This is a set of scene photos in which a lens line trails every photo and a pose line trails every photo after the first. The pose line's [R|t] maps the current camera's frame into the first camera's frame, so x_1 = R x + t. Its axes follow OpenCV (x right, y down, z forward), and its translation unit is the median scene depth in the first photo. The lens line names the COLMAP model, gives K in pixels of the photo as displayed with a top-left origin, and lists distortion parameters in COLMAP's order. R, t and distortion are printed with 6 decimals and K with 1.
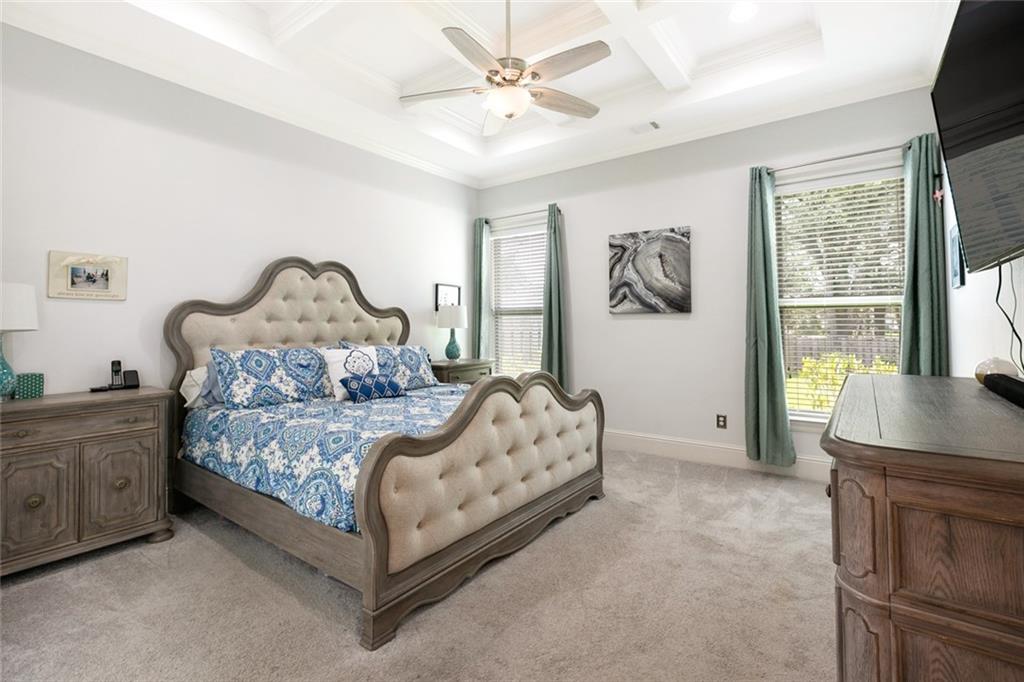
lens RADIAL K [[468.4, 0, 523.3], [0, 468.4, 315.3], [0, 0, 1]] dist [-0.001478, -0.000232]
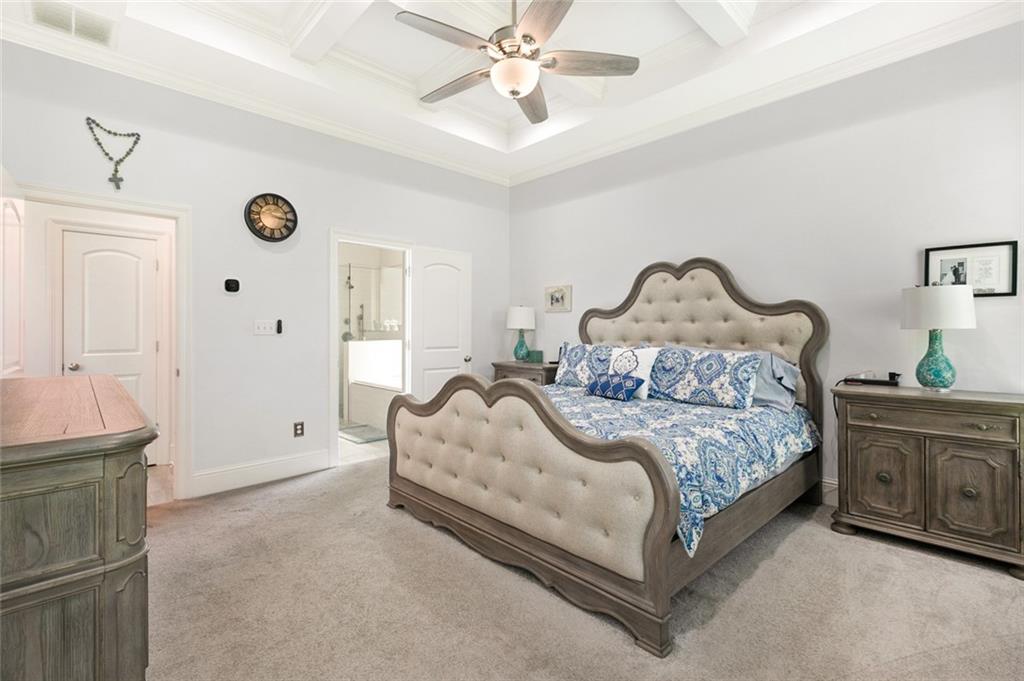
lens RADIAL K [[468.4, 0, 513.2], [0, 468.4, 336.8], [0, 0, 1]] dist [-0.001478, -0.000232]
pose [[-0.186922, 0.026243, -0.982024, 0.703734], [0.028681, 0.999363, 0.021247, 0.015675], [0.981956, -0.024194, -0.187555, 0.944027]]
